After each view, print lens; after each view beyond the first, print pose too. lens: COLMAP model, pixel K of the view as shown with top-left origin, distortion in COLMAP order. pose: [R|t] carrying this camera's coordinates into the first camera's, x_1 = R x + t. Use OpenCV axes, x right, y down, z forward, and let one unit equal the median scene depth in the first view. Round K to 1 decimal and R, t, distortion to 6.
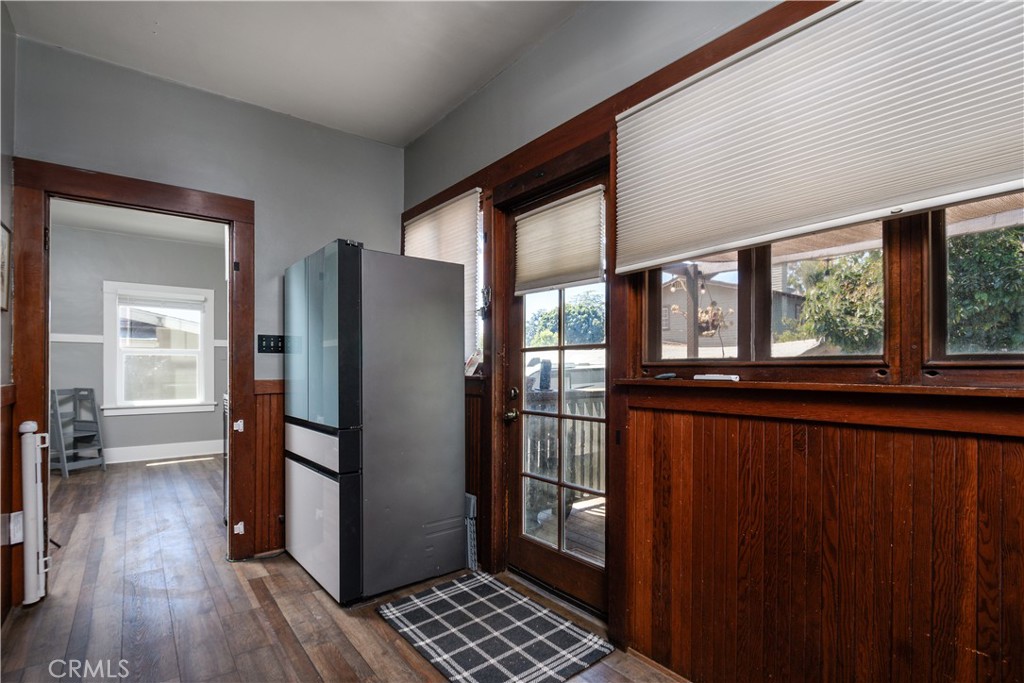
lens RADIAL K [[478.1, 0, 519.9], [0, 478.1, 367.1], [0, 0, 1]] dist [-0.003388, -0.000355]
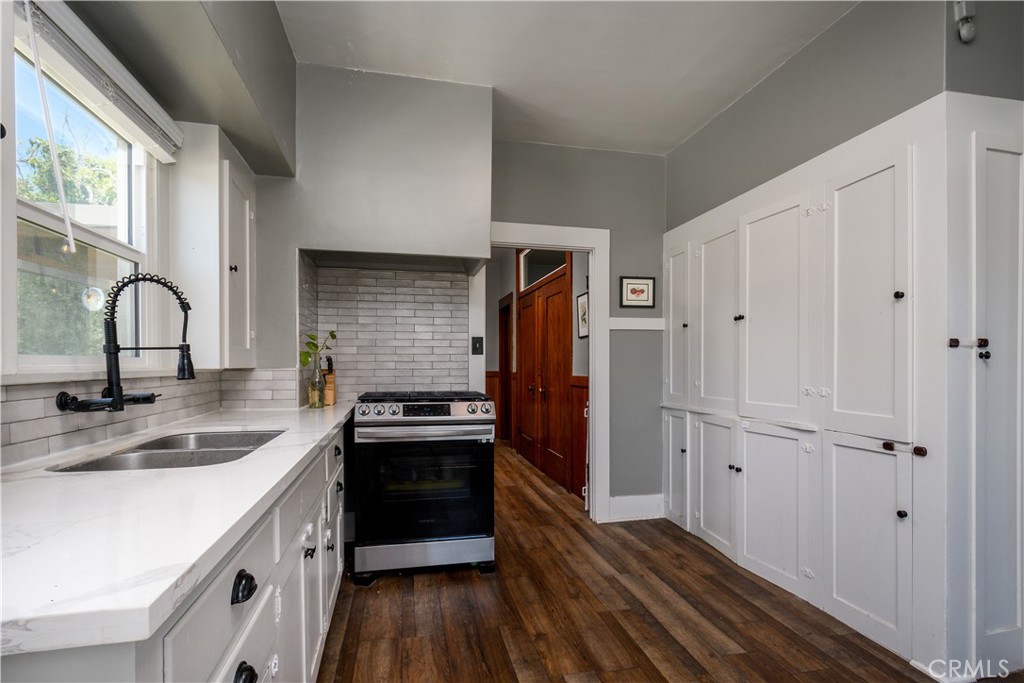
lens RADIAL K [[478.1, 0, 499.0], [0, 478.1, 368.9], [0, 0, 1]] dist [-0.003388, -0.000355]
pose [[-0.887000, -0.006128, 0.461730, -1.204190], [-0.003704, 0.999974, 0.006155, 0.000301], [-0.461755, 0.003749, -0.886999, 2.060304]]
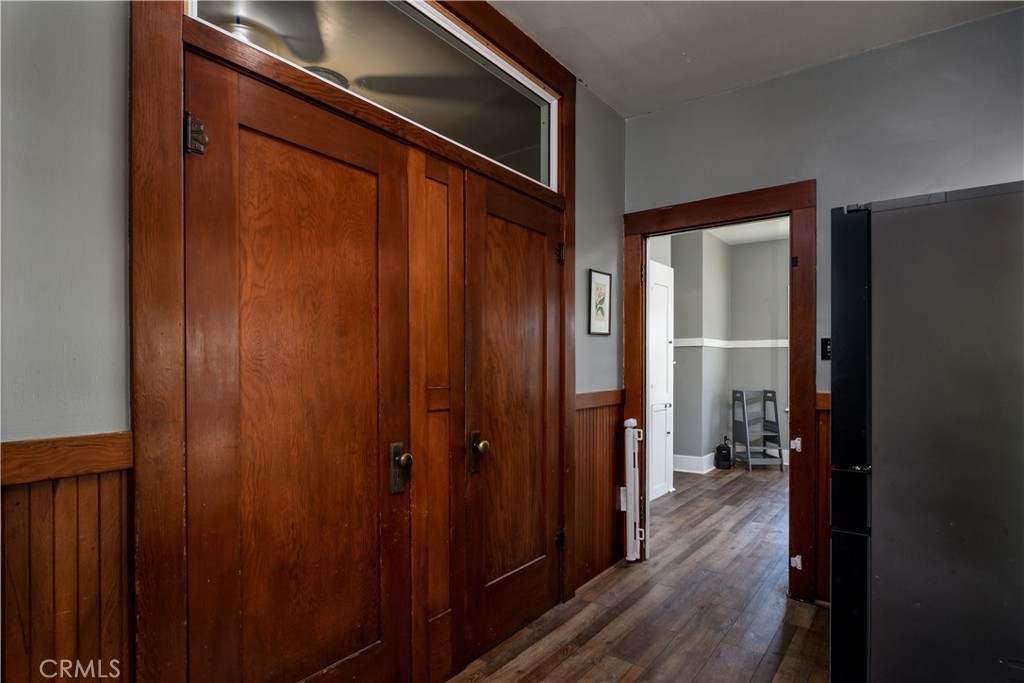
lens RADIAL K [[557.7, 0, 503.5], [0, 557.7, 369.9], [0, 0, 1]] dist [-0.005653, -0.000149]
pose [[0.250595, 0.004284, -0.968082, 0.261320], [0.004647, 0.999973, 0.005628, -0.020872], [0.968081, -0.005909, 0.250569, 0.227890]]
